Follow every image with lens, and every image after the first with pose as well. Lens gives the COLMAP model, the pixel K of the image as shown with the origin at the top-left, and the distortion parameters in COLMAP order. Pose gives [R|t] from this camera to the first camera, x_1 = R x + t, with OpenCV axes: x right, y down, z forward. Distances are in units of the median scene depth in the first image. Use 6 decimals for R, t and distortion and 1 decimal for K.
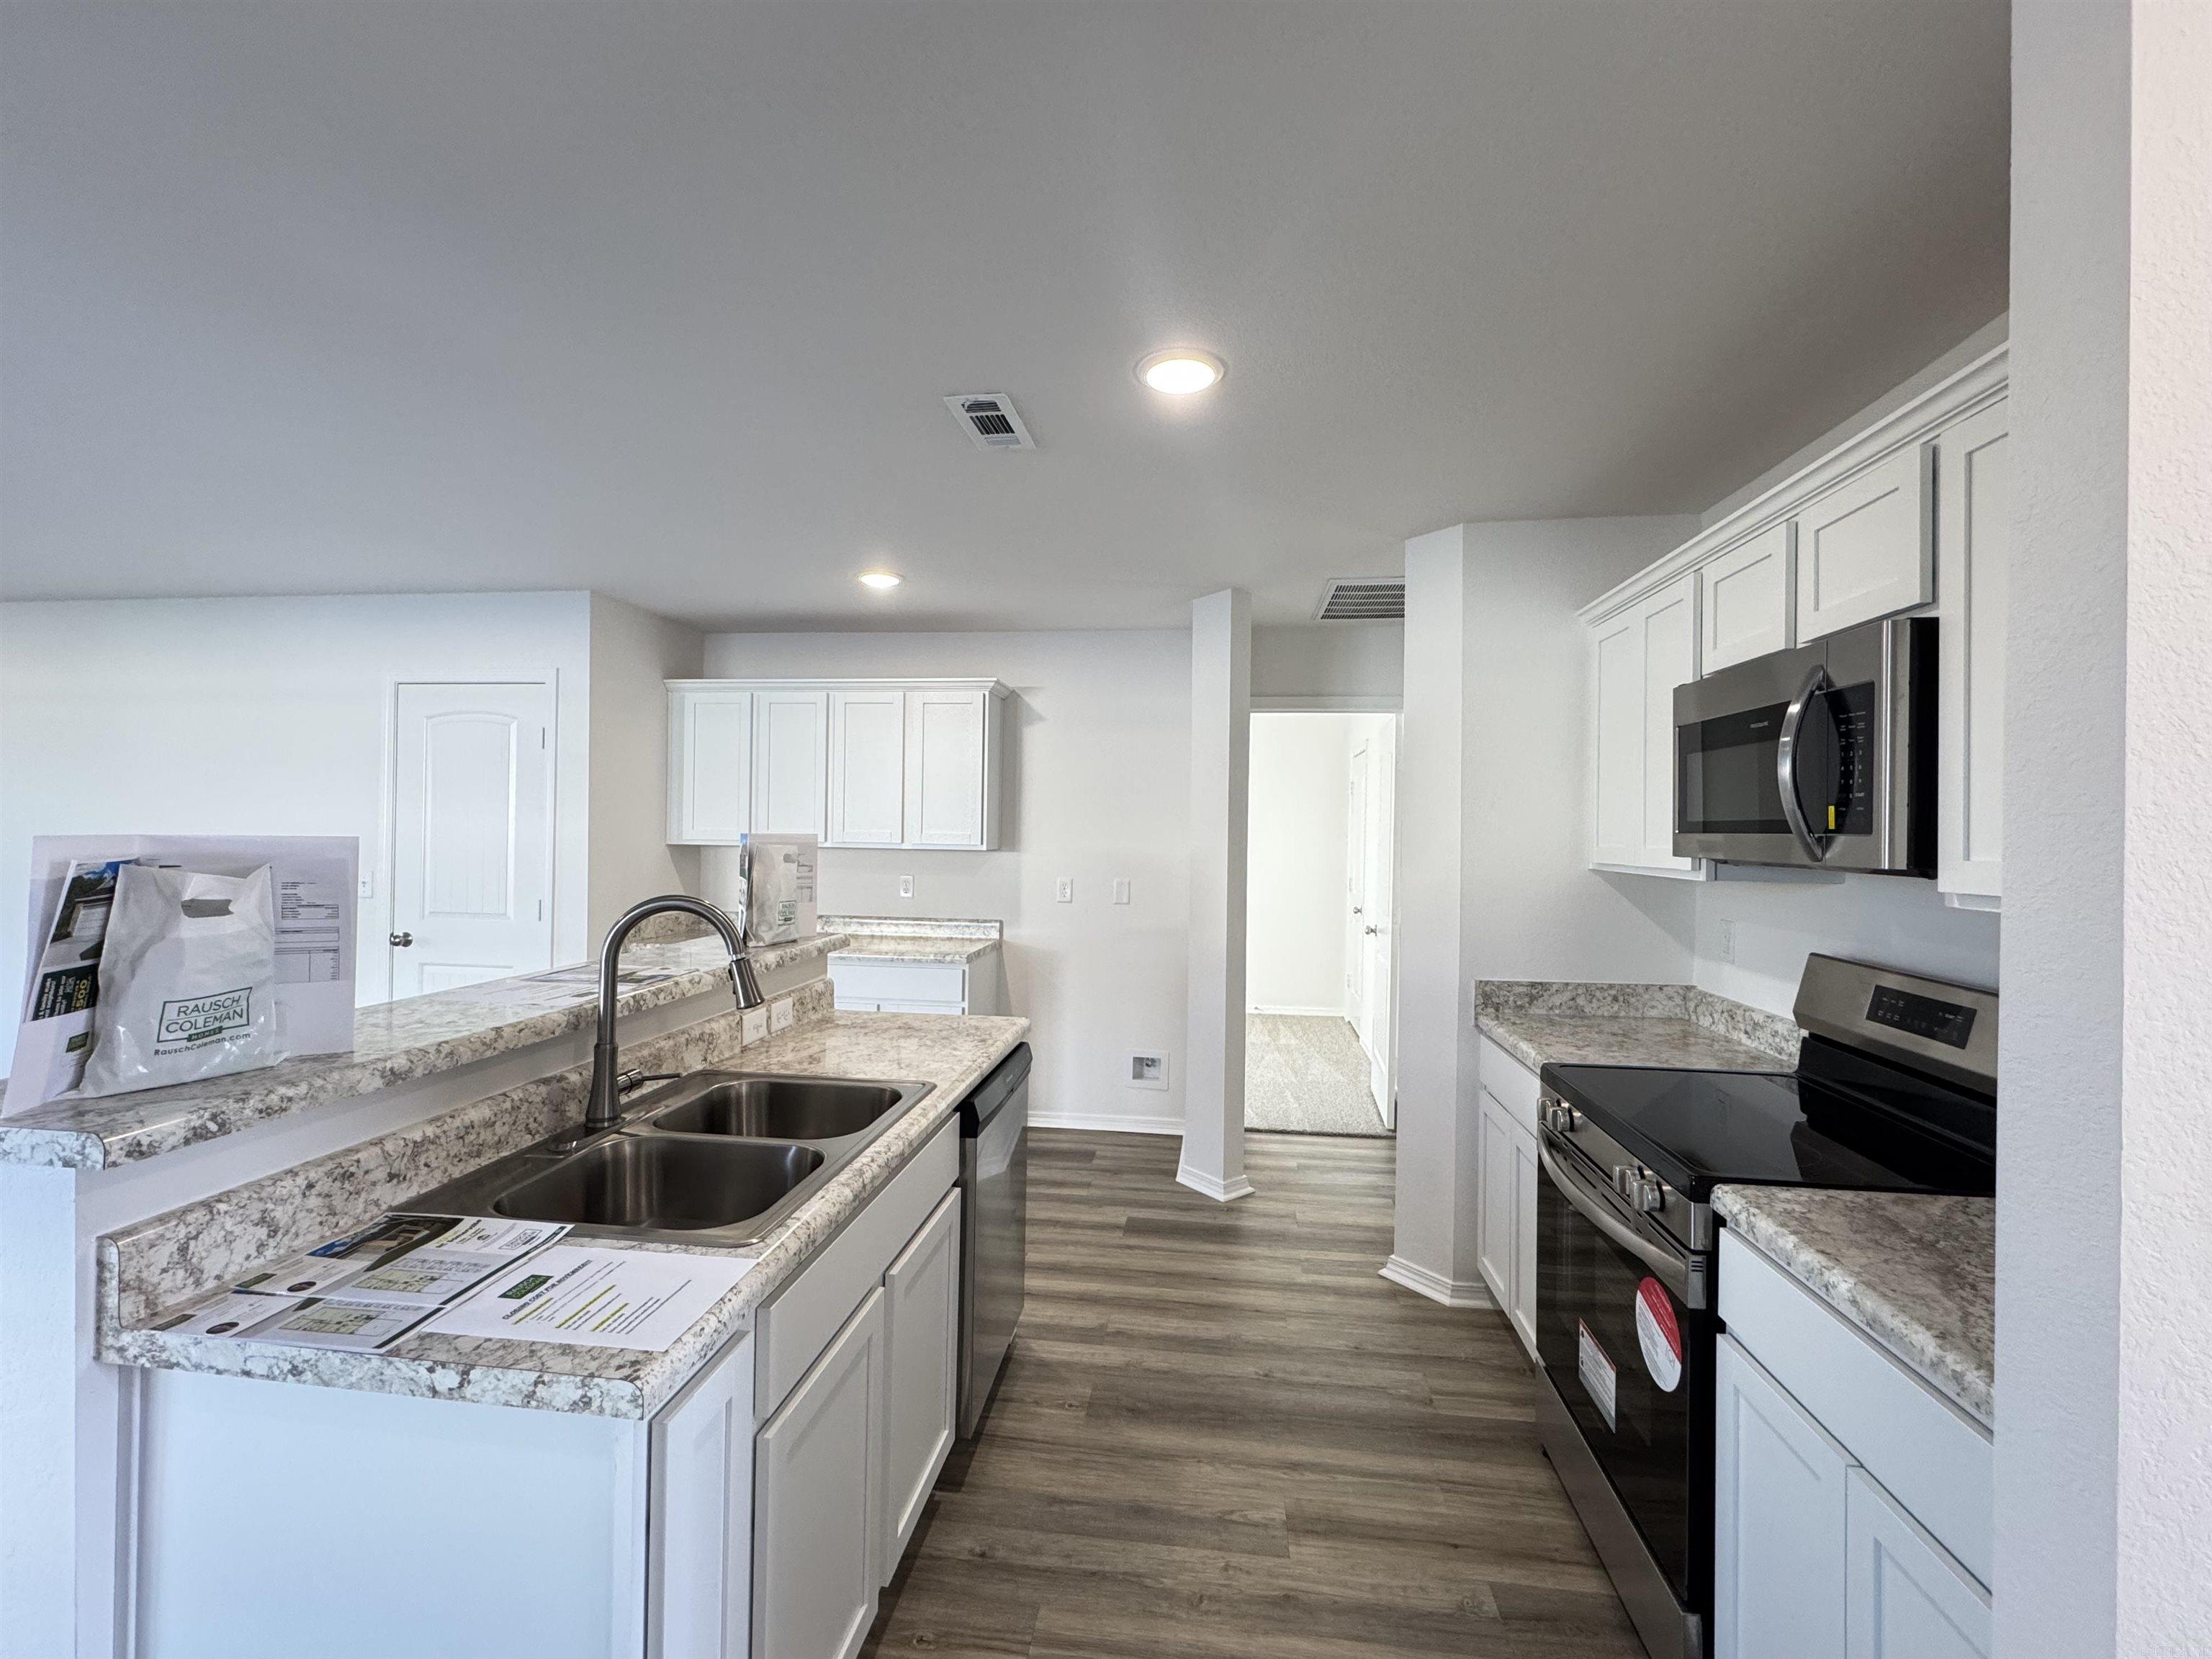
lens RADIAL K [[961.6, 0, 1100.0], [0, 961.6, 826.4], [0, 0, 1]] dist [0.000470, -0.000452]
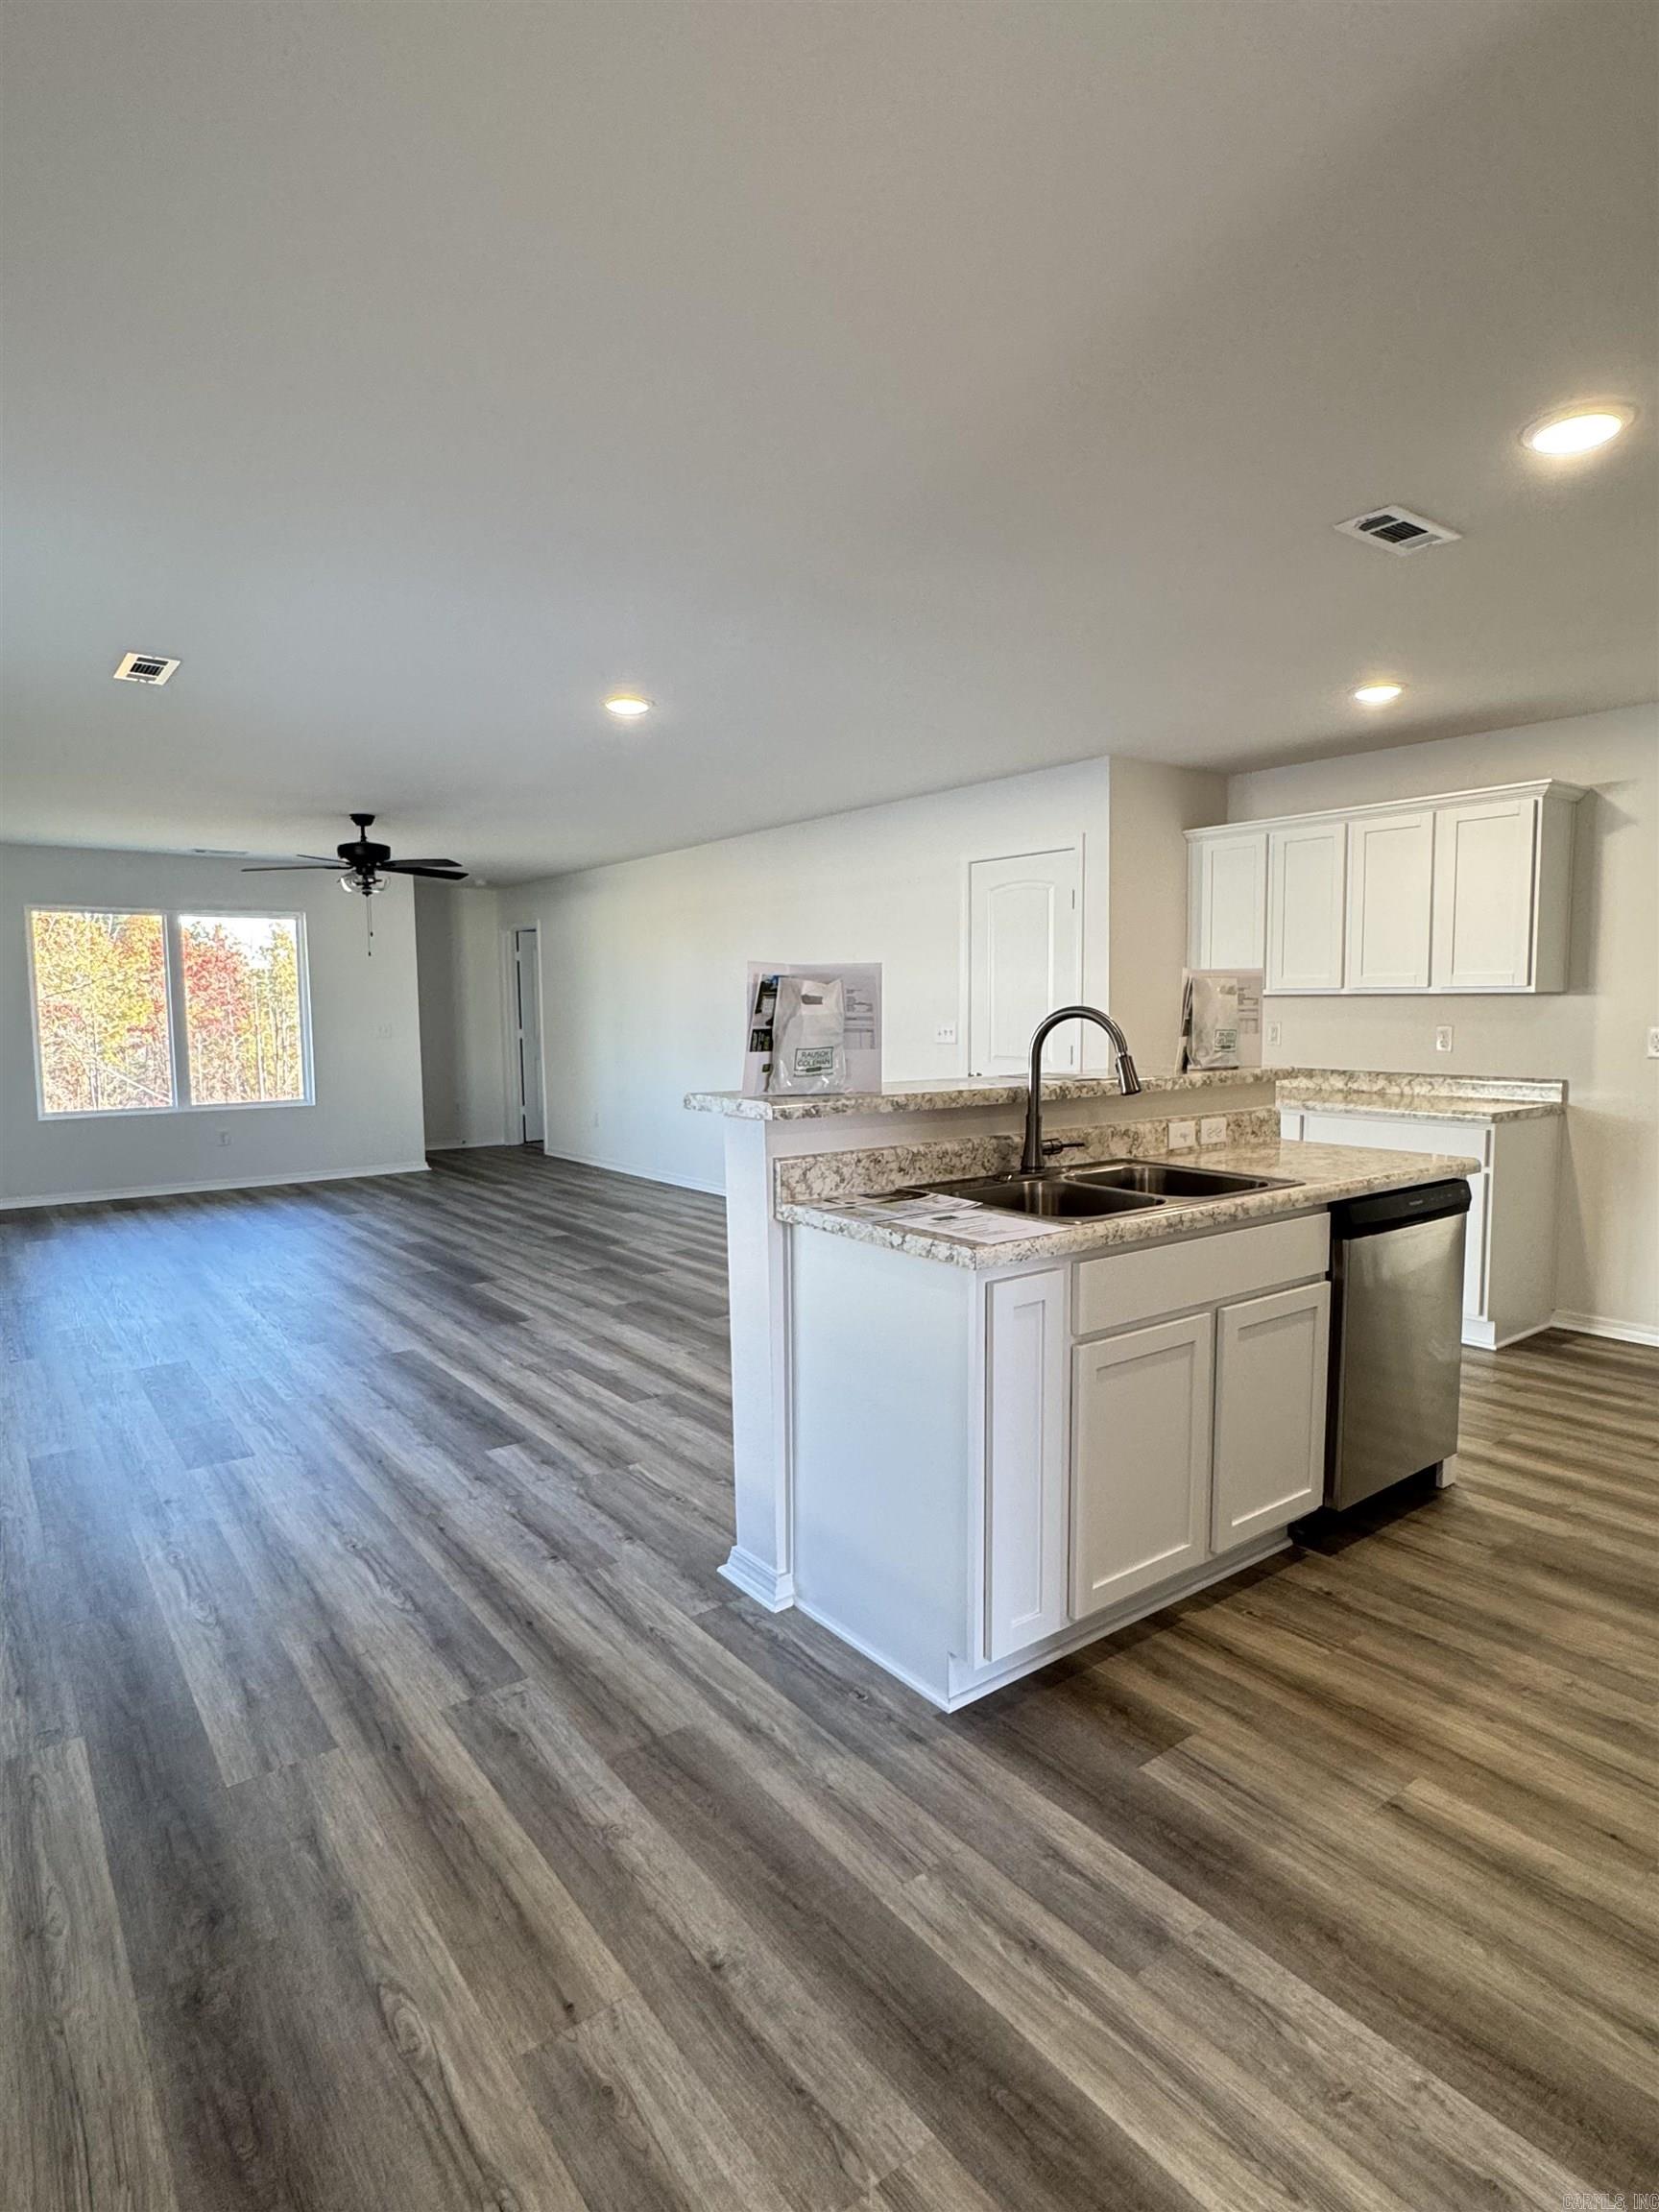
lens RADIAL K [[1188.8, 0, 829.5], [0, 1188.8, 1106.0], [0, 0, 1]] dist [-0.003715, -0.000475]
pose [[0.698213, 0.041528, -0.714684, 0.529998], [0.021953, 0.996604, 0.079357, 0.077016], [0.715553, -0.071098, 0.694931, -0.416019]]
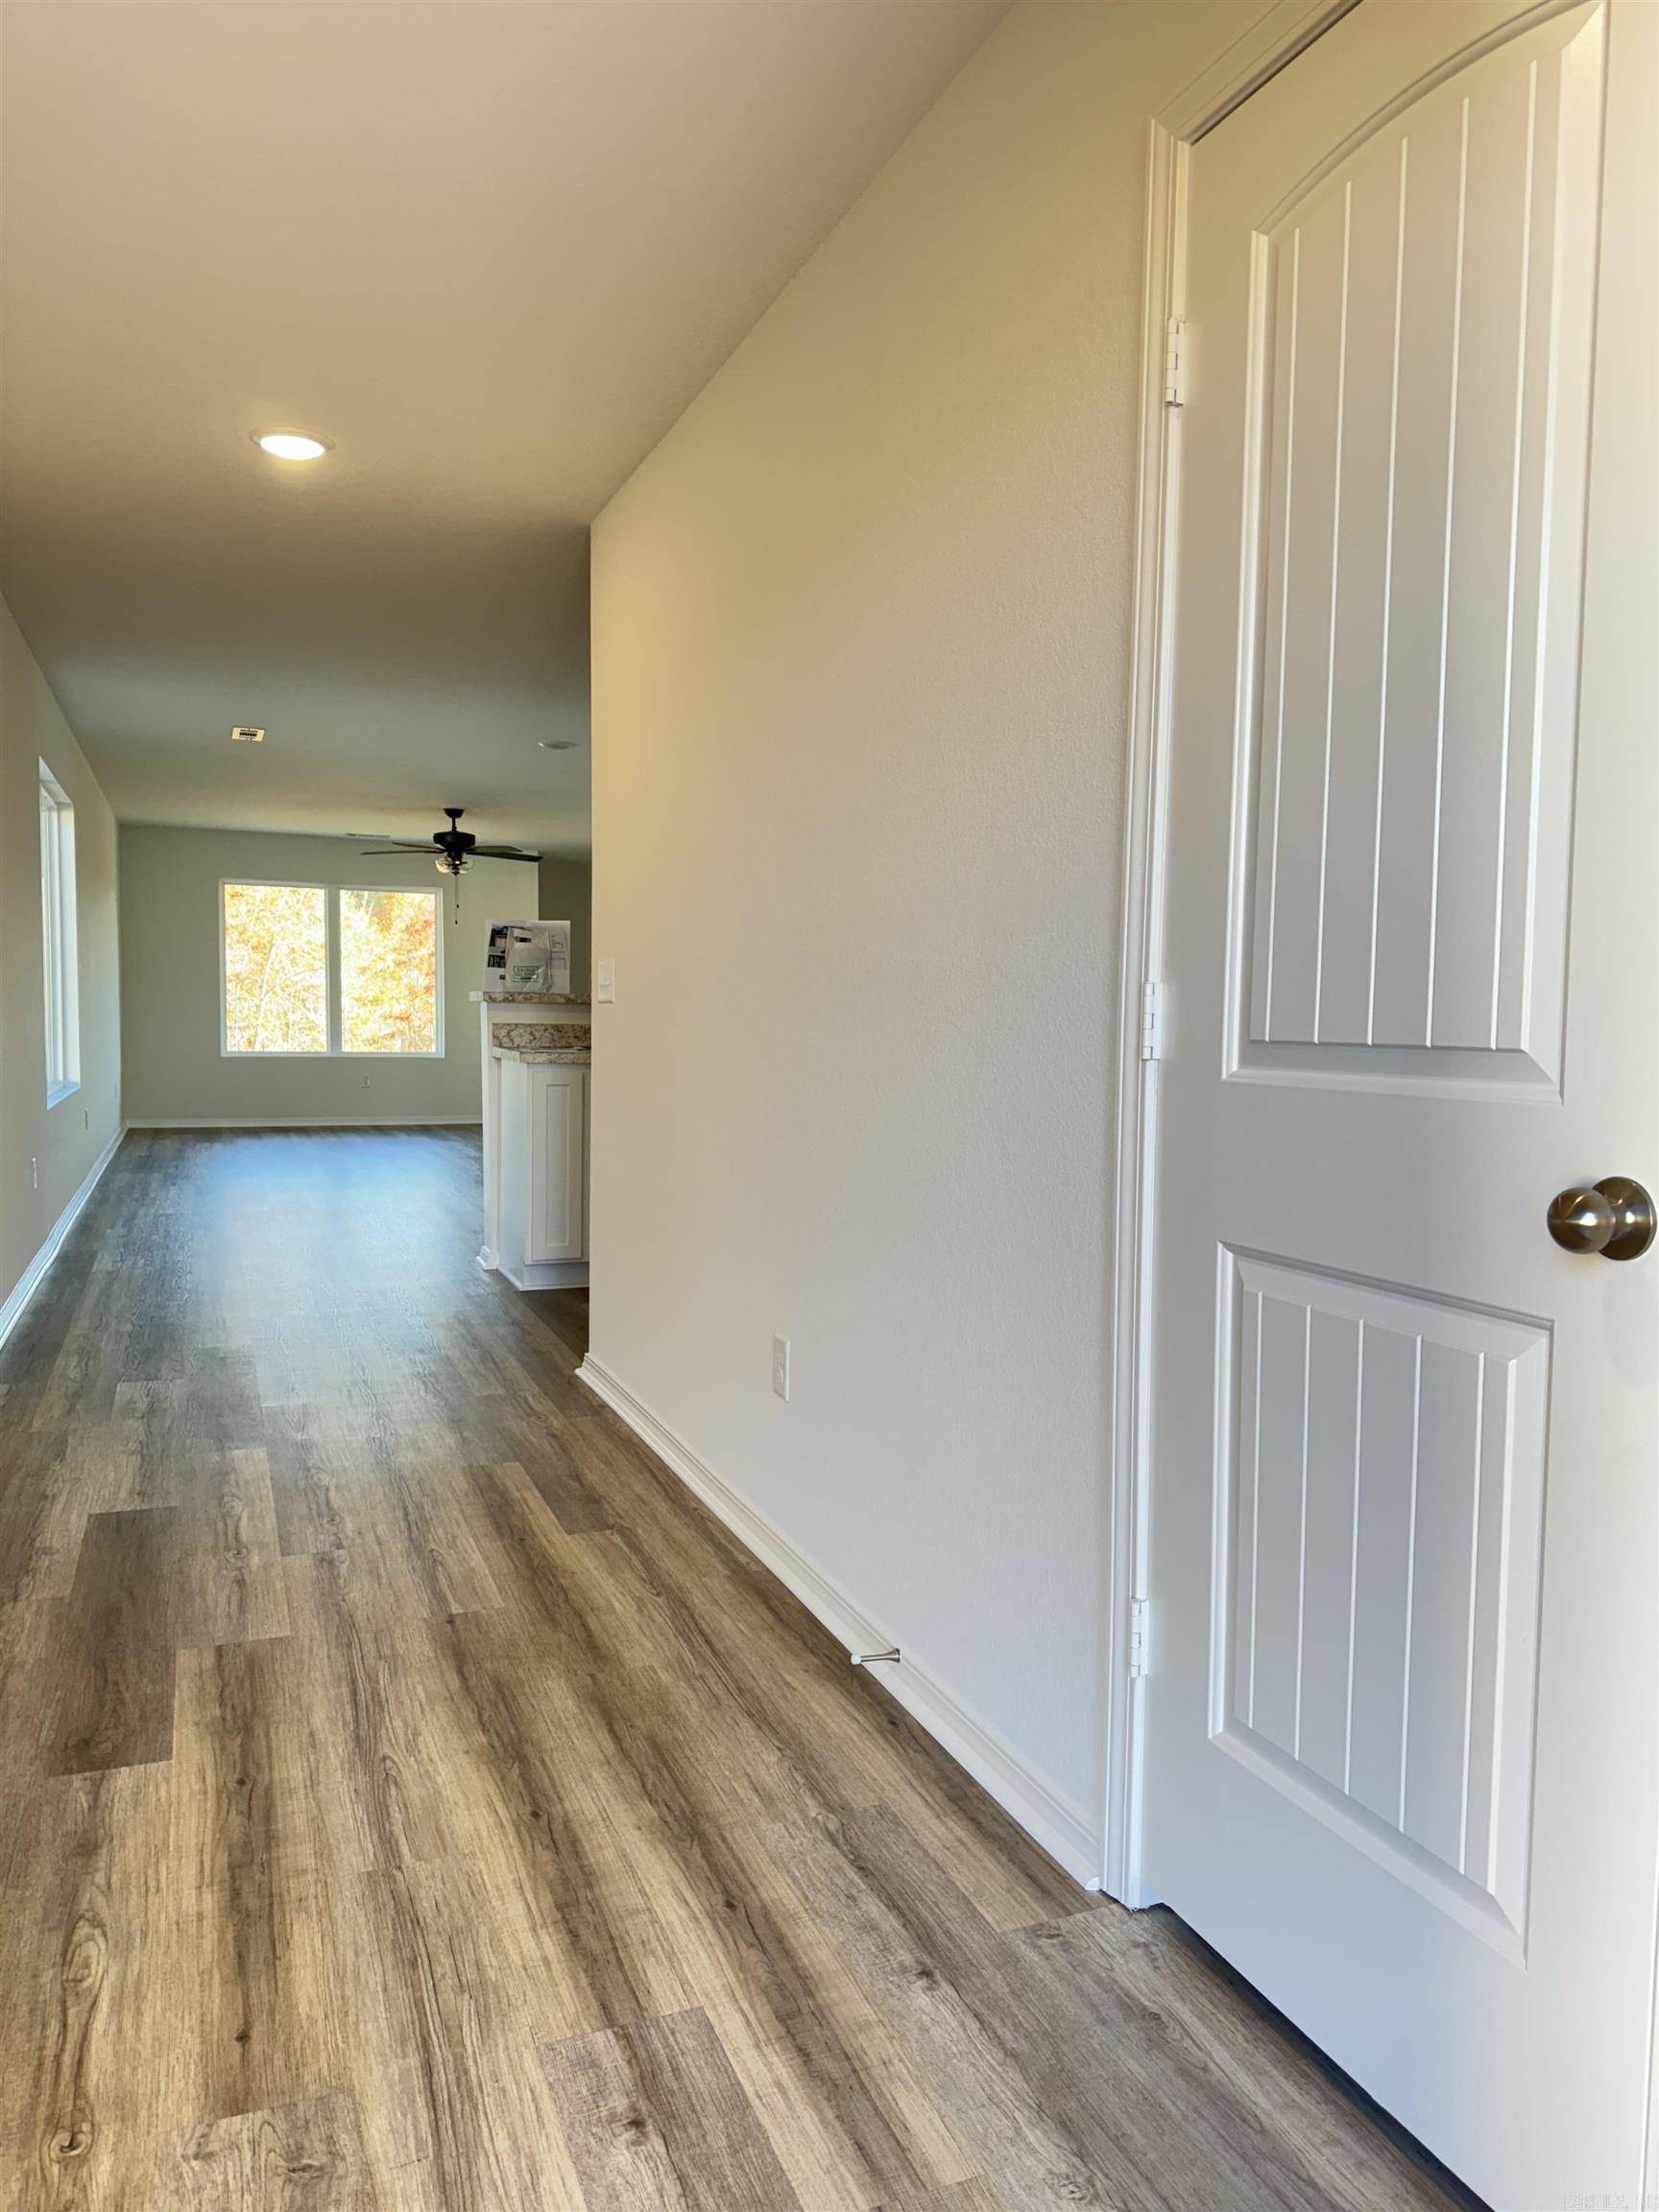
lens RADIAL K [[1550.6, 0, 800.4], [0, 1550.6, 1115.8], [0, 0, 1]] dist [0.096863, -0.000160]
pose [[0.475339, 0.055773, -0.878033, 3.184064], [-0.002212, 0.998061, 0.062200, 0.259898], [0.879800, -0.027624, 0.474541, -0.552800]]
